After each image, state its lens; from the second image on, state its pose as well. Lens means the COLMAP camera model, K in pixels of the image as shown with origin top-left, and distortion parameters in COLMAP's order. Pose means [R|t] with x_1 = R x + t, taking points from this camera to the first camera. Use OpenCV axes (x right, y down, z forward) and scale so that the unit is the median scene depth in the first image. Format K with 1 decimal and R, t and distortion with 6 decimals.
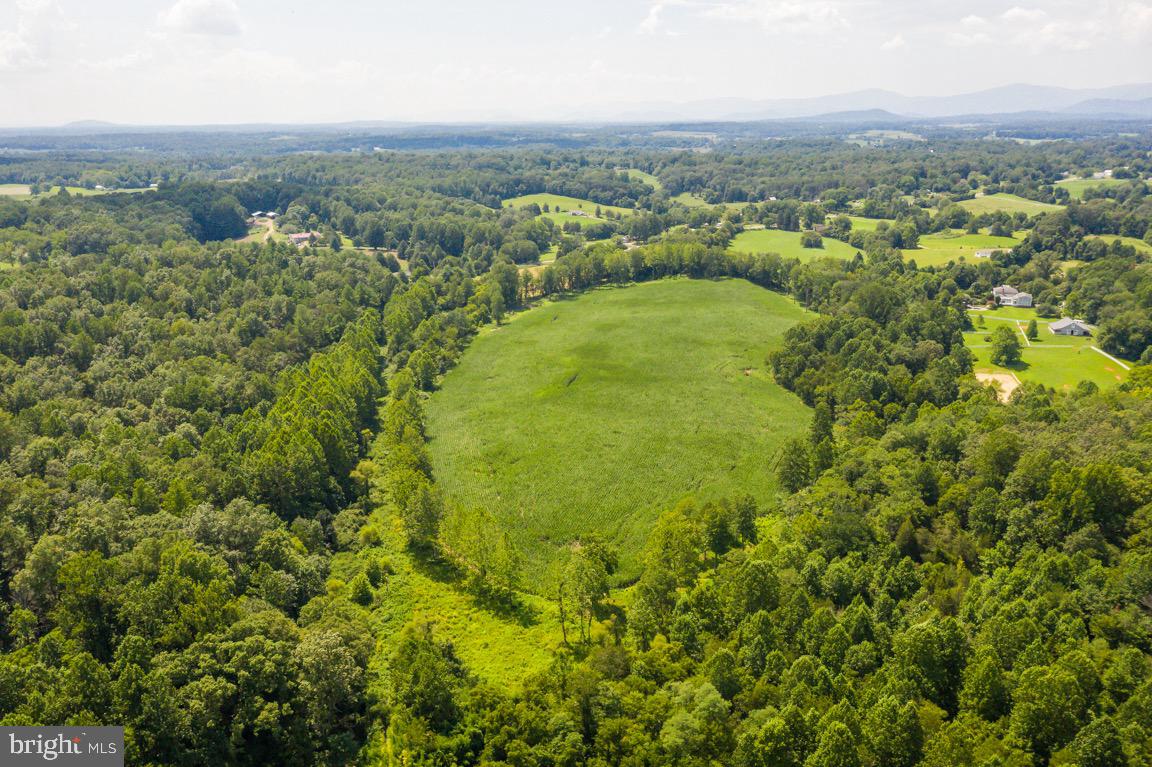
lens RADIAL K [[906.9, 0, 576.0], [0, 906.9, 383.5], [0, 0, 1]] dist [-0.014634, 0.003757]
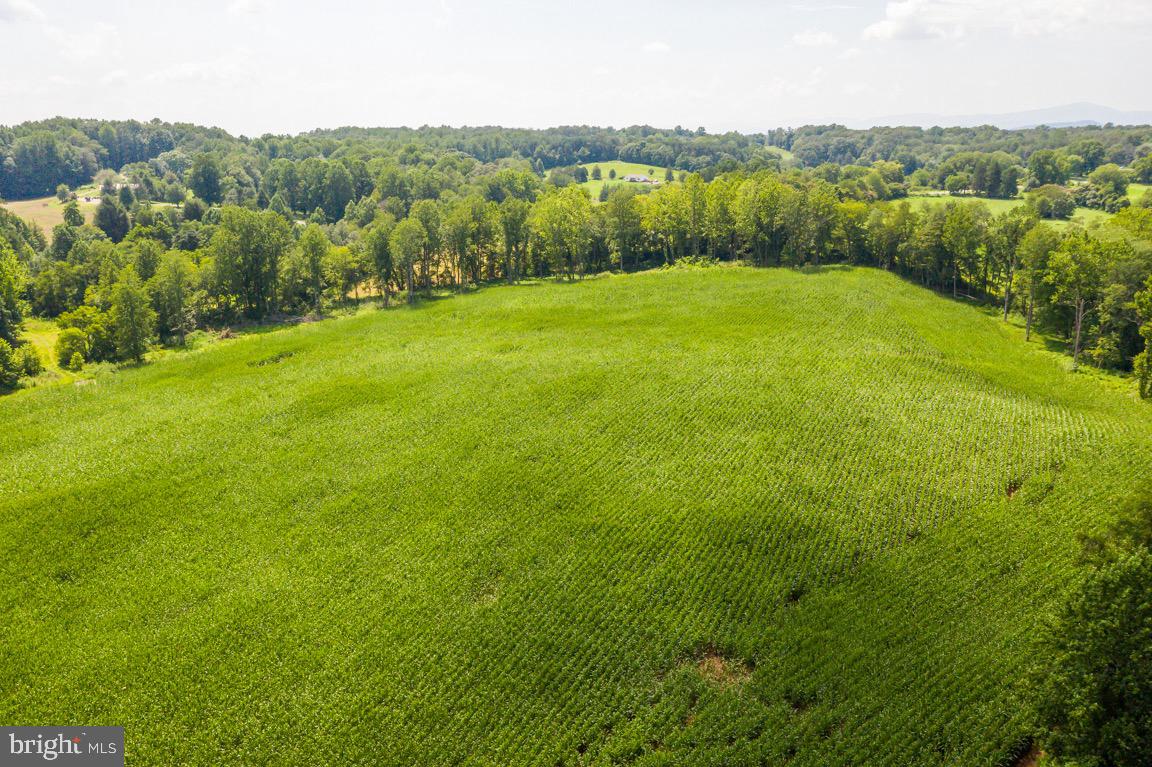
lens RADIAL K [[906.9, 0, 576.0], [0, 906.9, 383.5], [0, 0, 1]] dist [-0.014634, 0.003757]
pose [[0.982494, 0.048765, -0.179798, 0.105950], [-0.052023, 0.998555, -0.013449, -0.045248], [0.178882, 0.022567, 0.983612, 0.493500]]
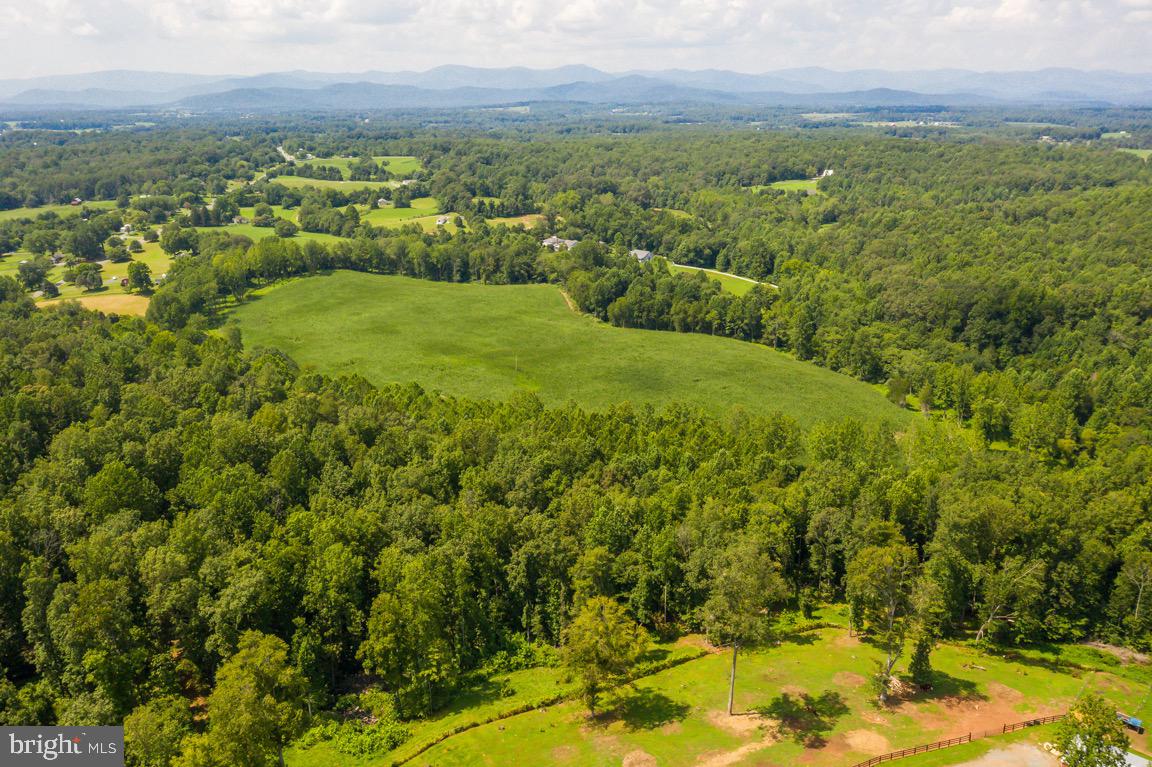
lens RADIAL K [[896.1, 0, 576.0], [0, 896.1, 383.5], [0, 0, 1]] dist [-0.008976, 0.000635]
pose [[0.503979, -0.254583, 0.825344, -0.430354], [0.244079, 0.958603, 0.146646, -0.063792], [-0.828511, 0.127543, 0.545254, 0.230146]]
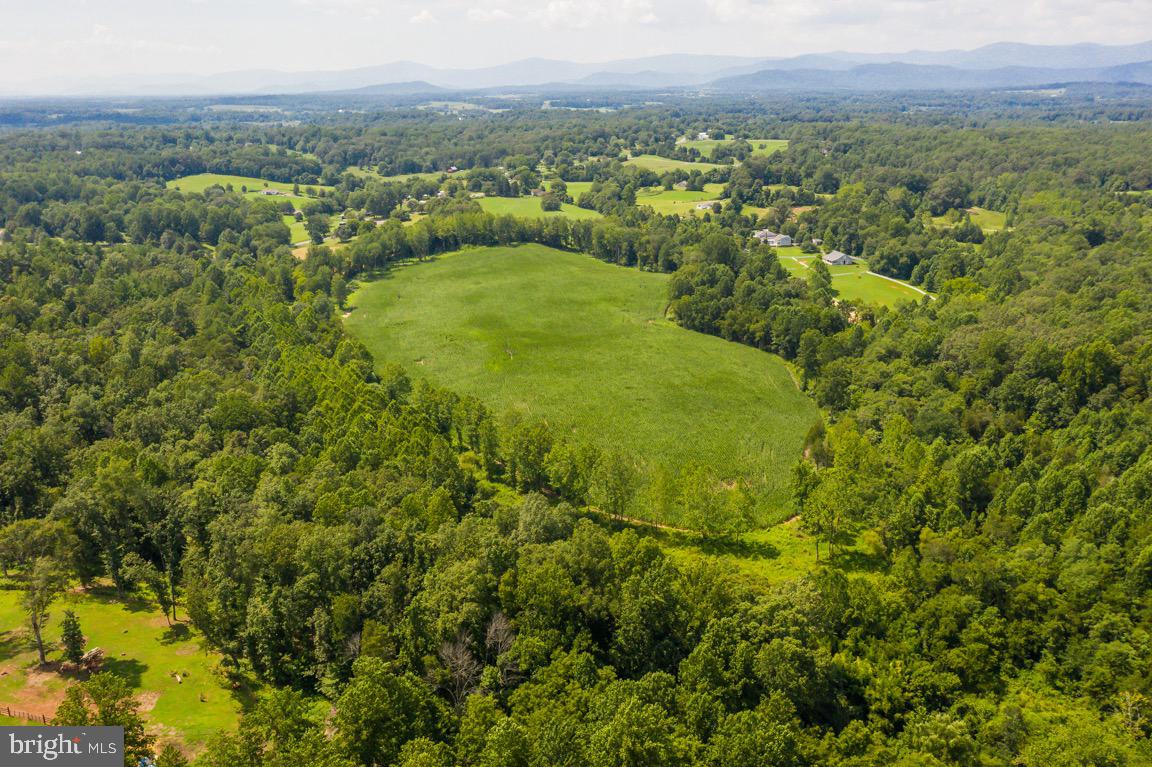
lens RADIAL K [[906.9, 0, 576.0], [0, 906.9, 383.5], [0, 0, 1]] dist [-0.014634, 0.003757]
pose [[0.885404, -0.144525, 0.441783, -0.213908], [0.132032, 0.989483, 0.059085, -0.008912], [-0.445676, 0.006015, 0.895174, 0.037843]]
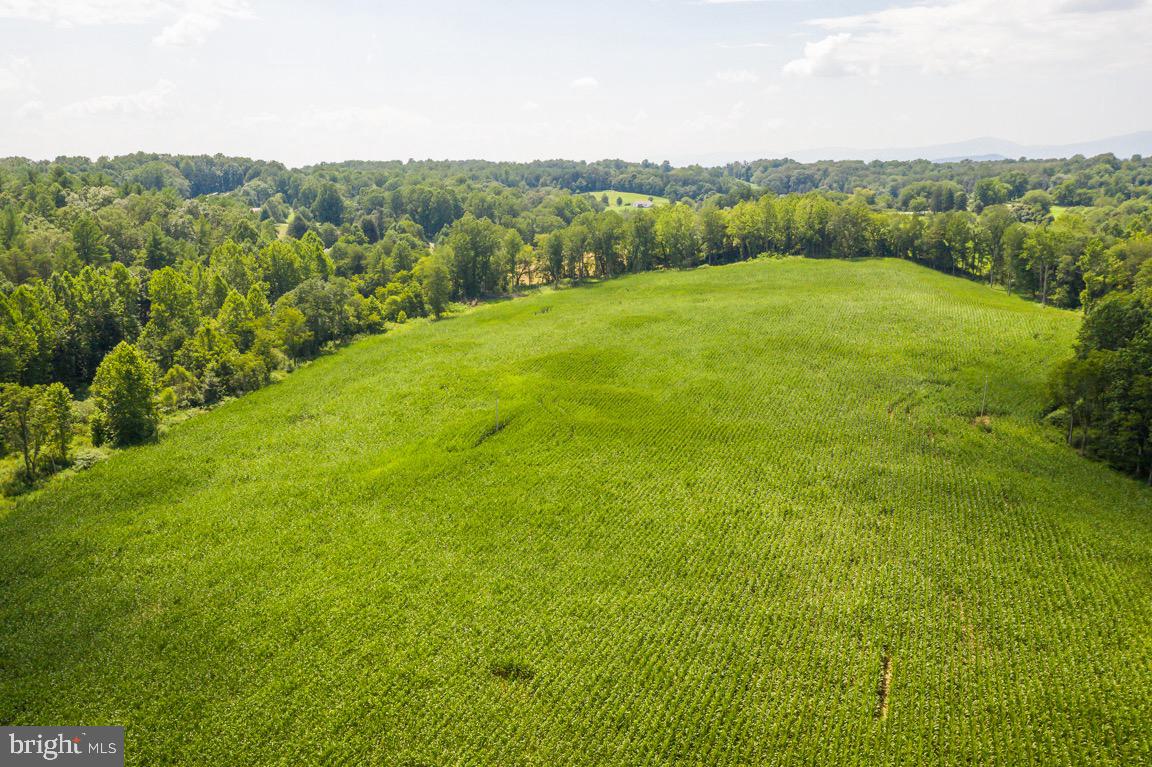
lens RADIAL K [[906.9, 0, 576.0], [0, 906.9, 383.5], [0, 0, 1]] dist [-0.014634, 0.003757]
pose [[0.994065, 0.024458, -0.106000, 0.036904], [-0.029988, 0.998254, -0.050890, -0.002742], [0.104571, 0.053767, 0.993063, 0.350426]]
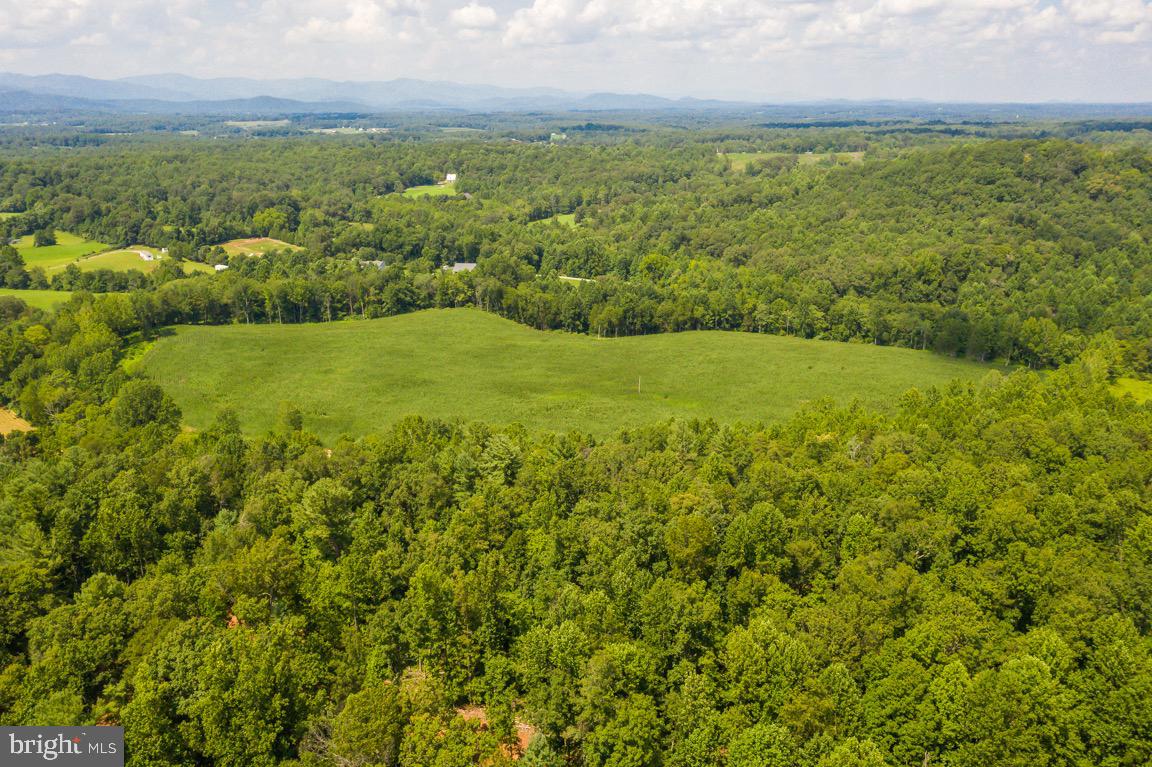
lens RADIAL K [[906.9, 0, 576.0], [0, 906.9, 383.5], [0, 0, 1]] dist [-0.014634, 0.003757]
pose [[-0.126715, -0.281941, 0.951027, -0.472185], [0.281981, 0.908962, 0.307042, -0.169001], [-0.951015, 0.307078, -0.035677, 0.599951]]
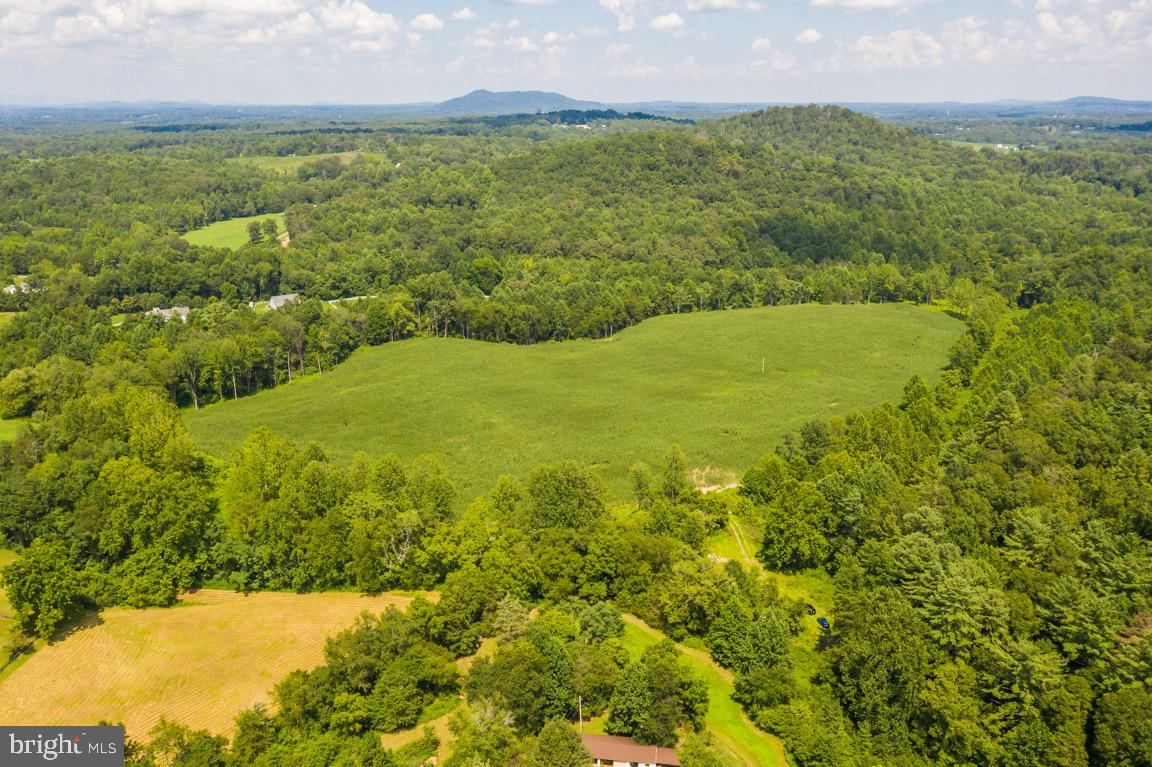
lens RADIAL K [[906.9, 0, 576.0], [0, 906.9, 383.5], [0, 0, 1]] dist [-0.014634, 0.003757]
pose [[-0.770606, -0.176875, 0.612275, -0.240508], [0.187346, 0.855399, 0.482901, -0.277994], [-0.609153, 0.486834, -0.626039, 0.966345]]
